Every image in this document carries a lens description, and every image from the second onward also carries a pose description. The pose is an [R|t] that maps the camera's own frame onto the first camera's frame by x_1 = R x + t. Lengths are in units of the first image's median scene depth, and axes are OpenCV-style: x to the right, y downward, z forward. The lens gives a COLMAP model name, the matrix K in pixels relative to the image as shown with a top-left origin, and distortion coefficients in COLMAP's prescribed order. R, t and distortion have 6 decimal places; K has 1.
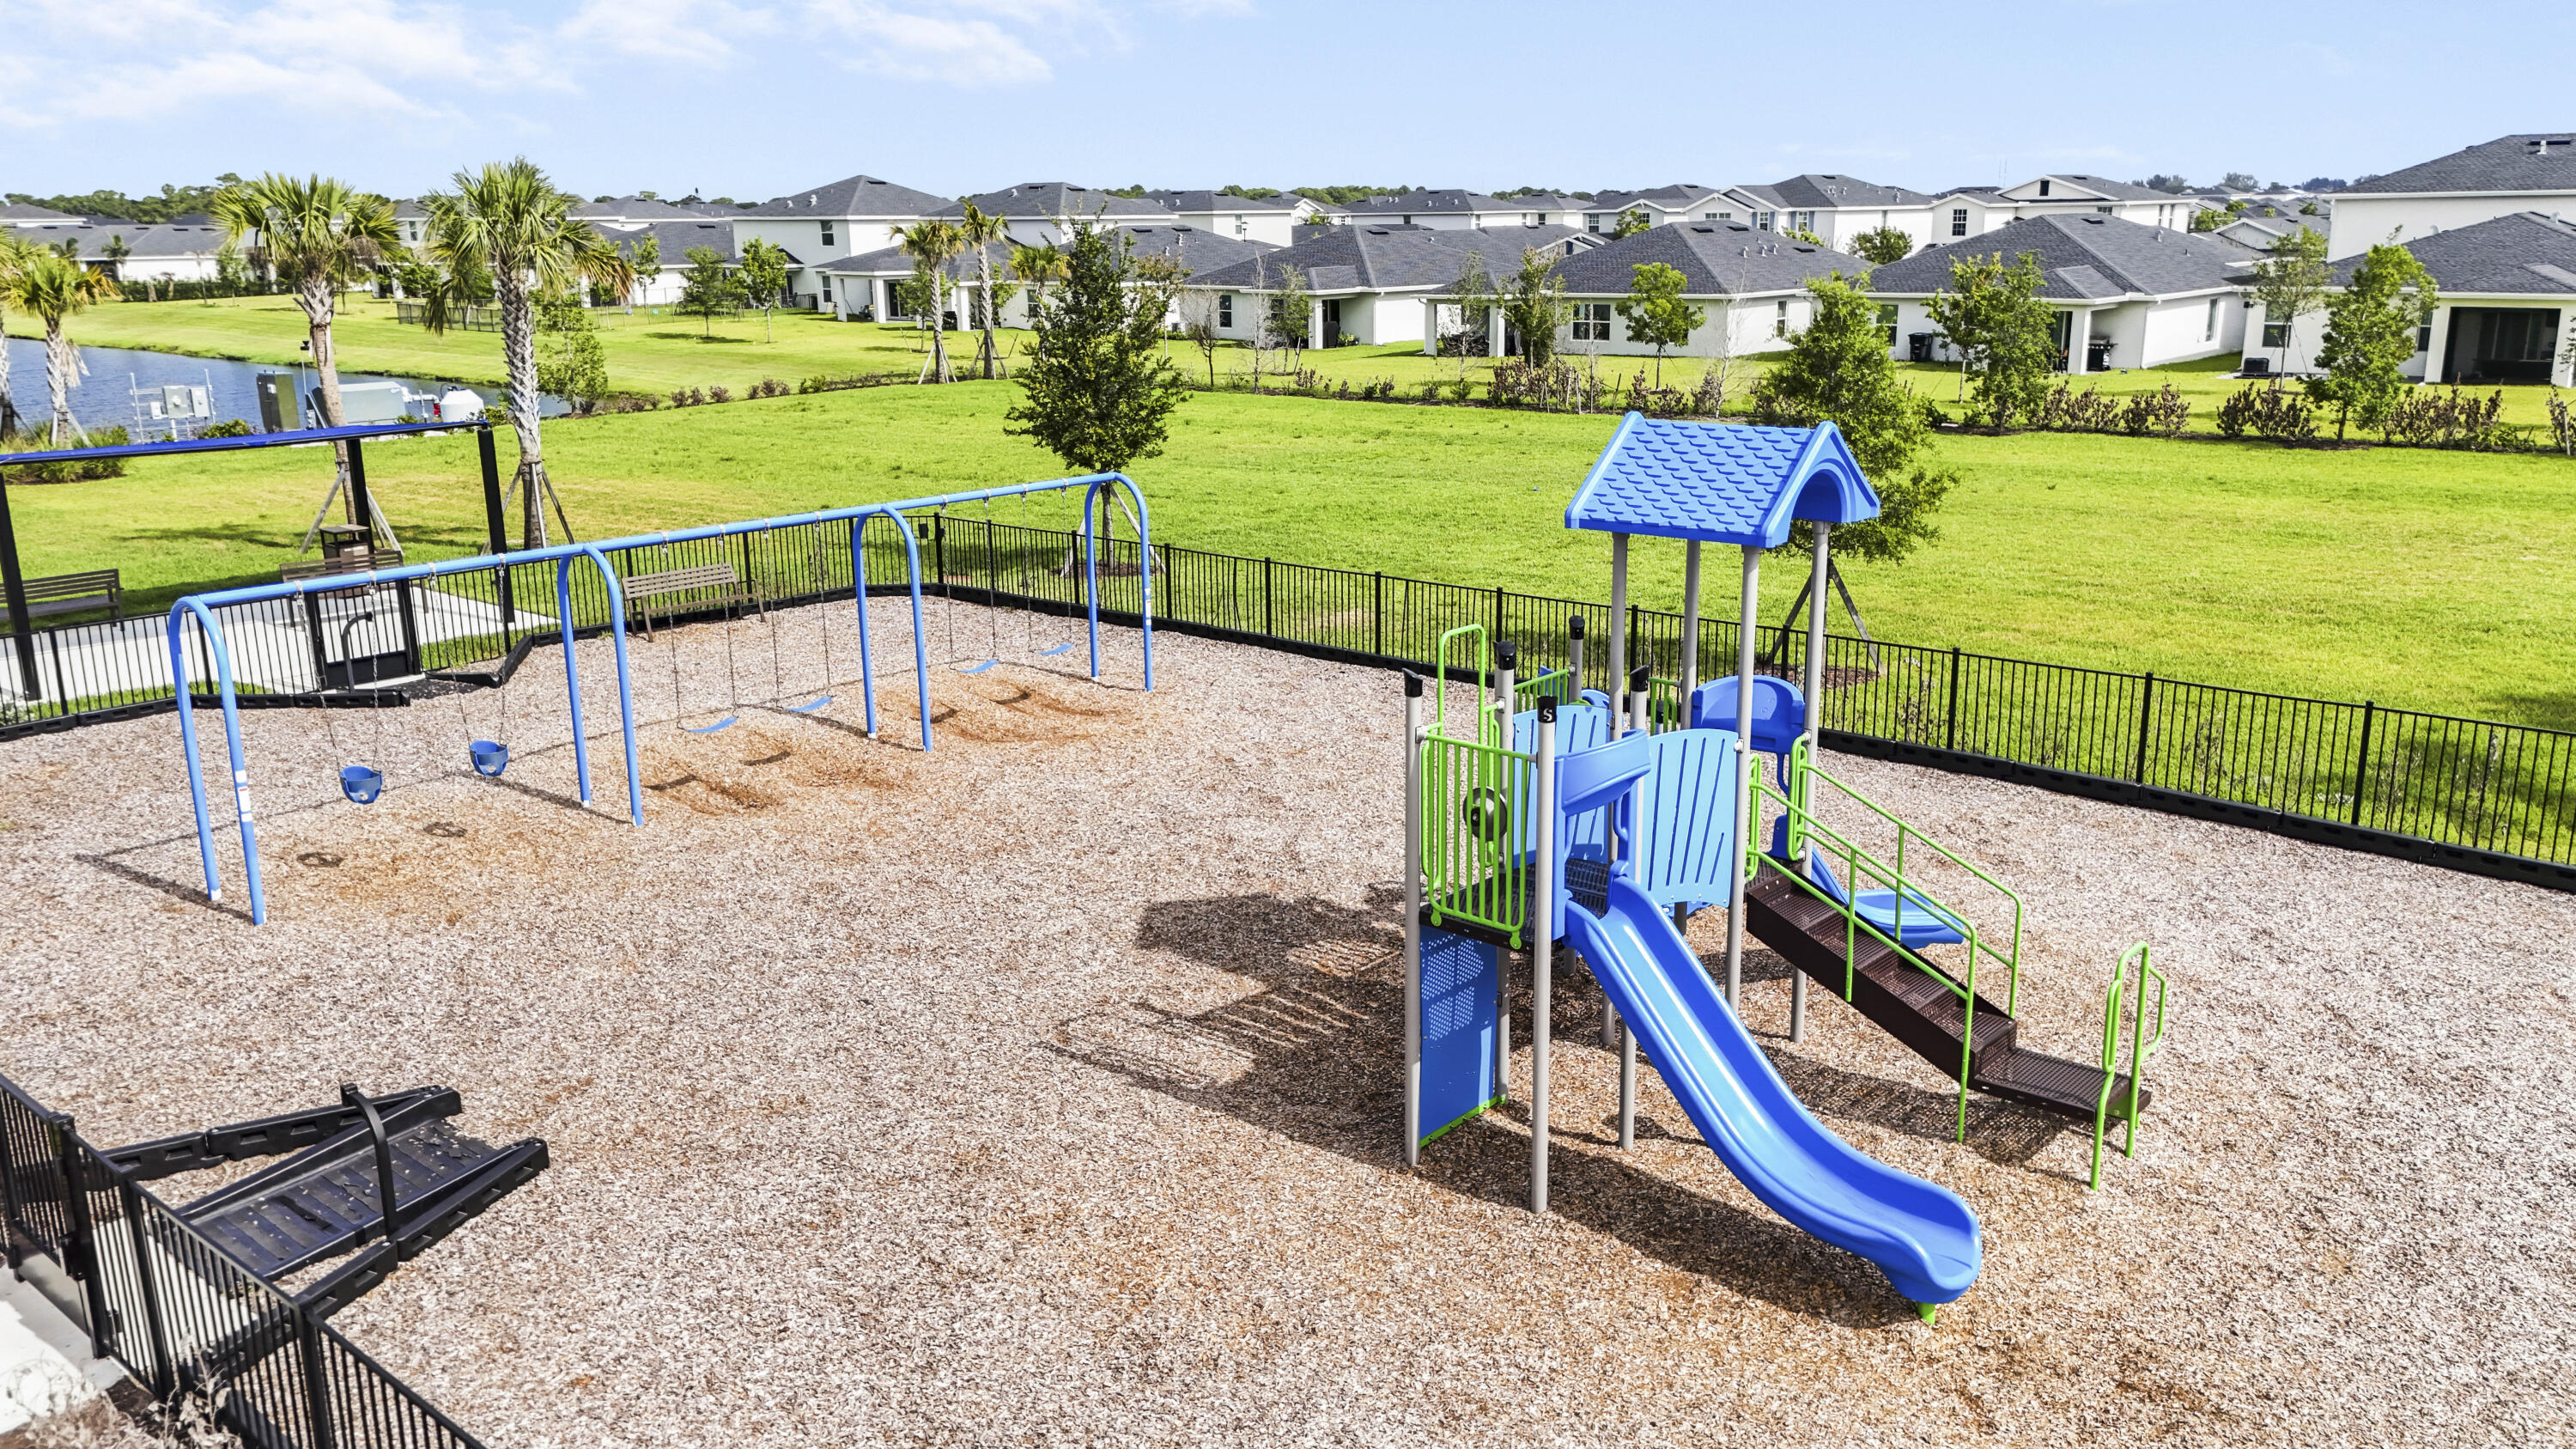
lens RADIAL K [[1948.2, 0, 1288.0], [0, 1948.2, 724.5], [0, 0, 1]] dist [0.066672, -0.049365]
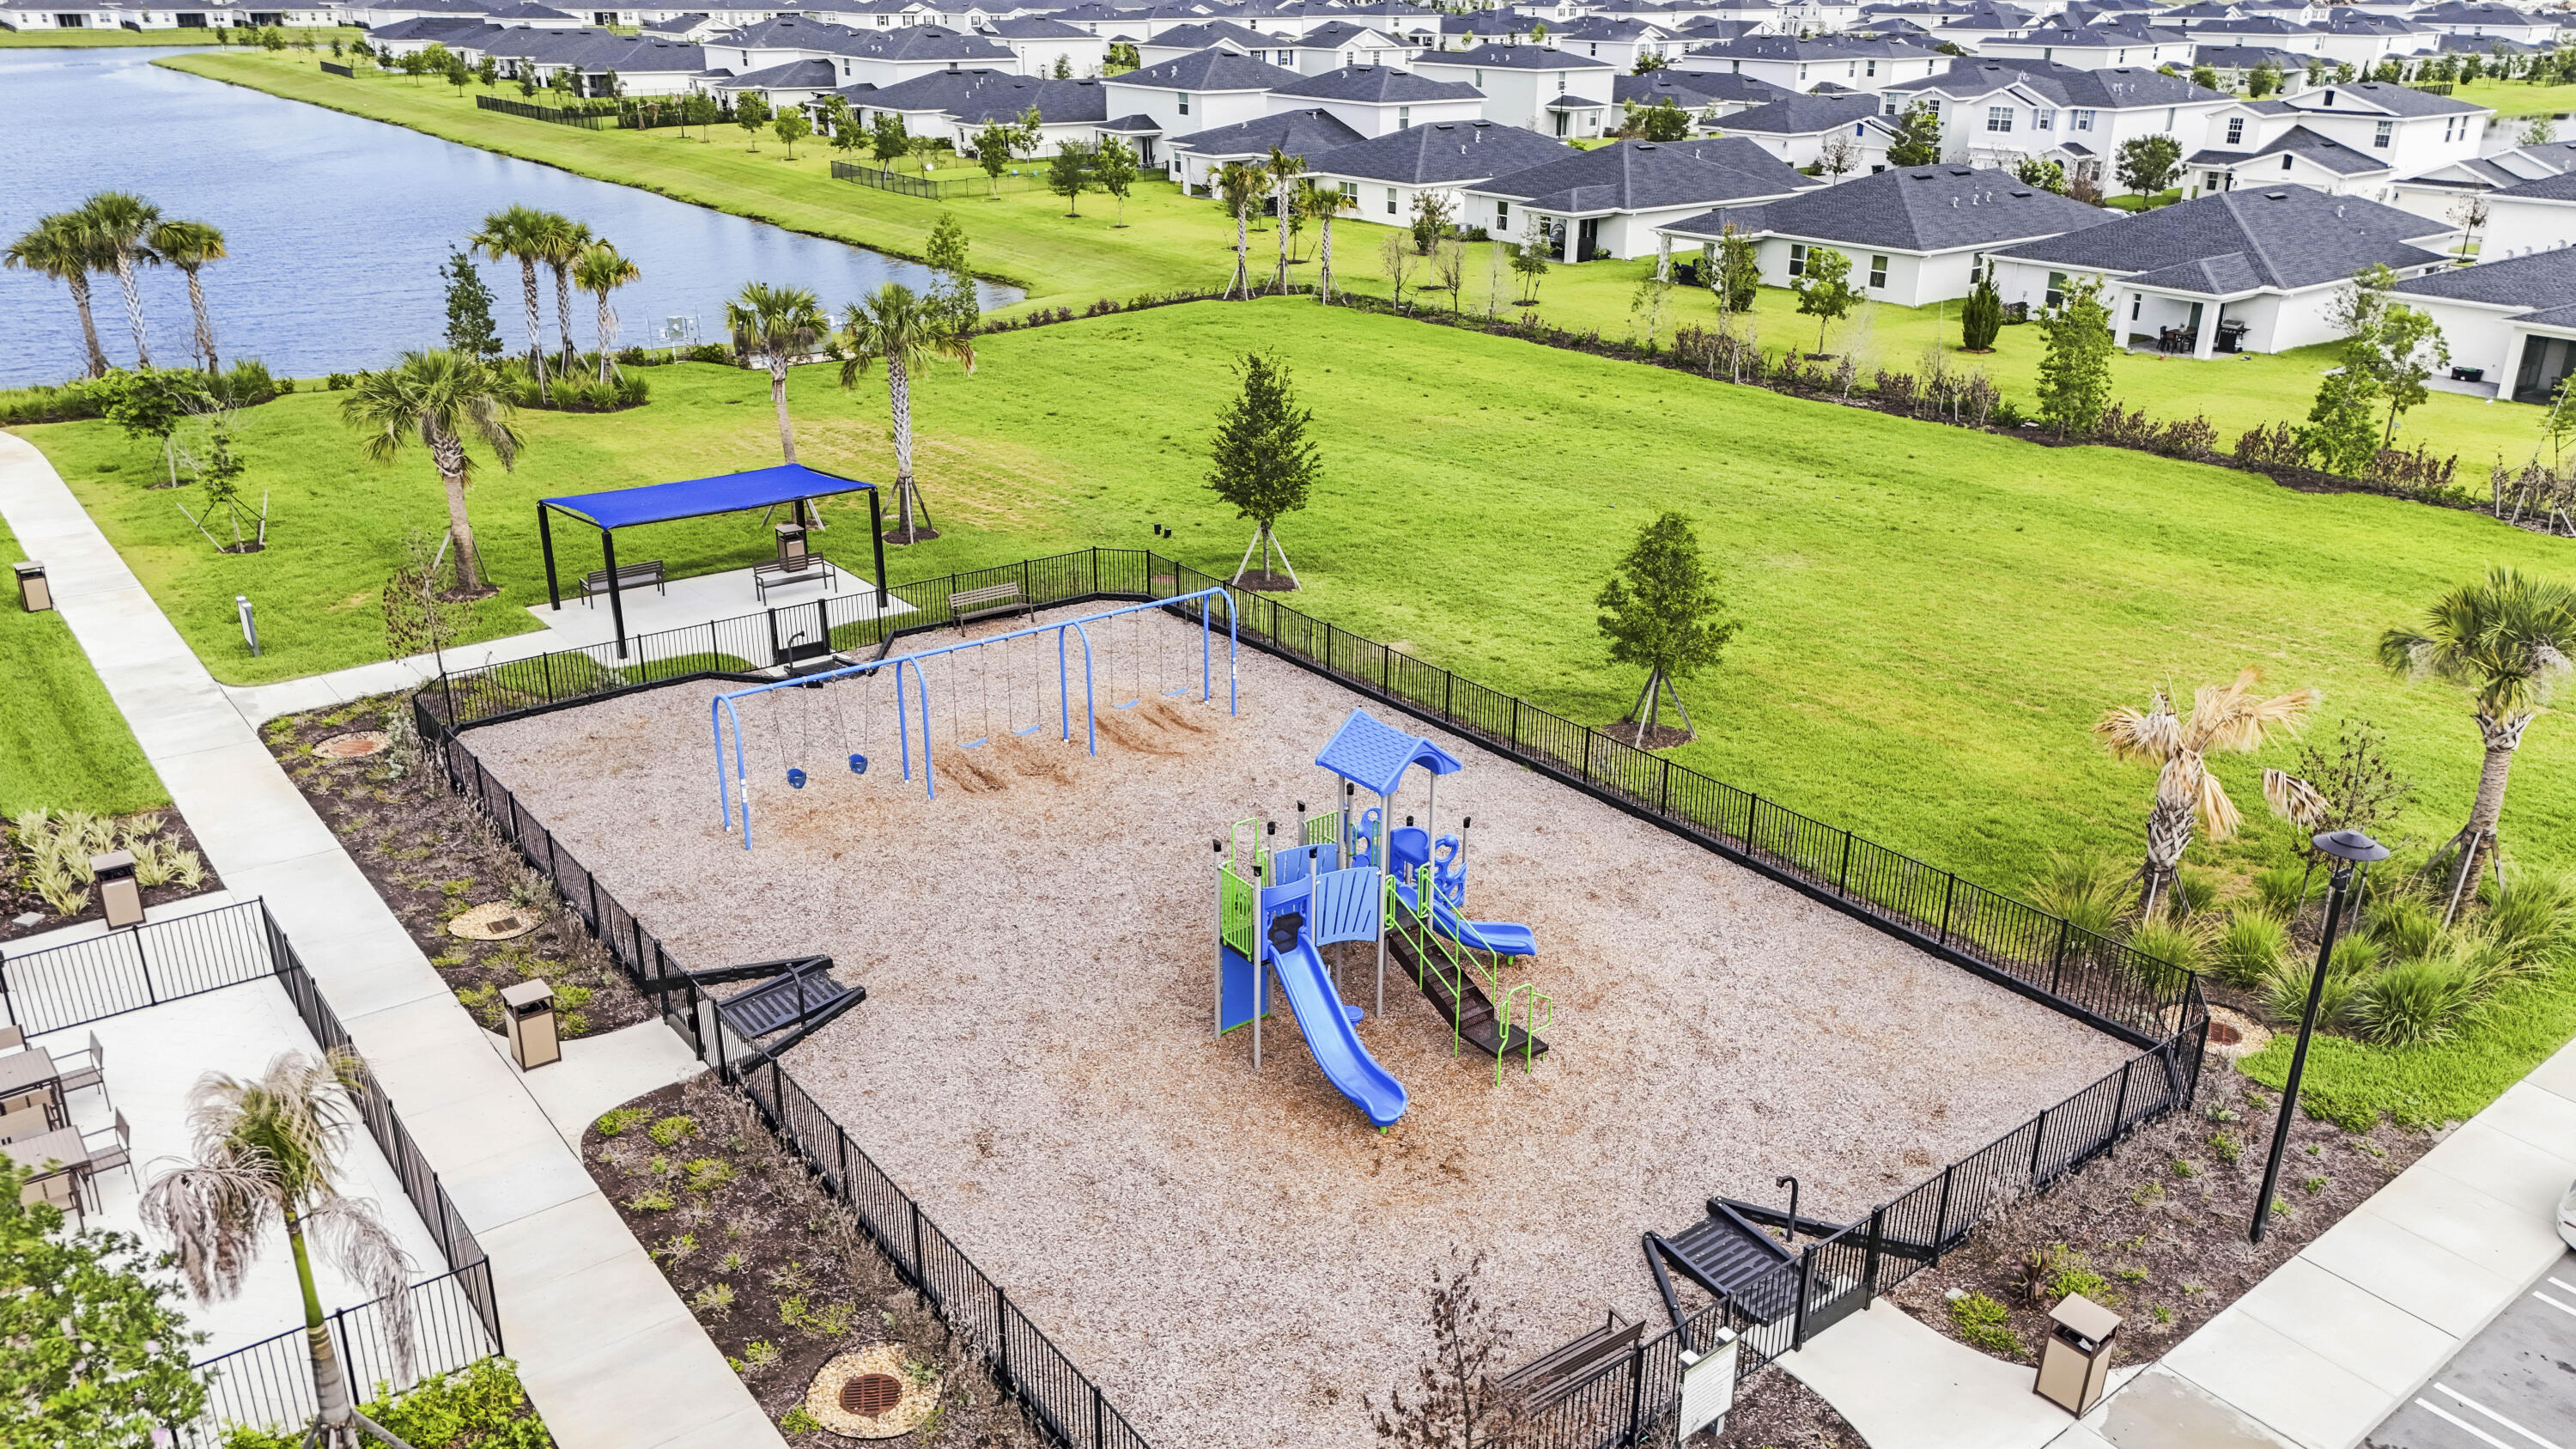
lens RADIAL K [[1885.1, 0, 1288.0], [0, 1885.1, 724.5], [0, 0, 1]] dist [0.117953, -0.106054]
pose [[0.980357, 0.087070, -0.176970, 0.256924], [-0.063217, 0.988660, 0.136220, -0.229184], [0.186824, -0.122357, 0.974744, -0.563201]]
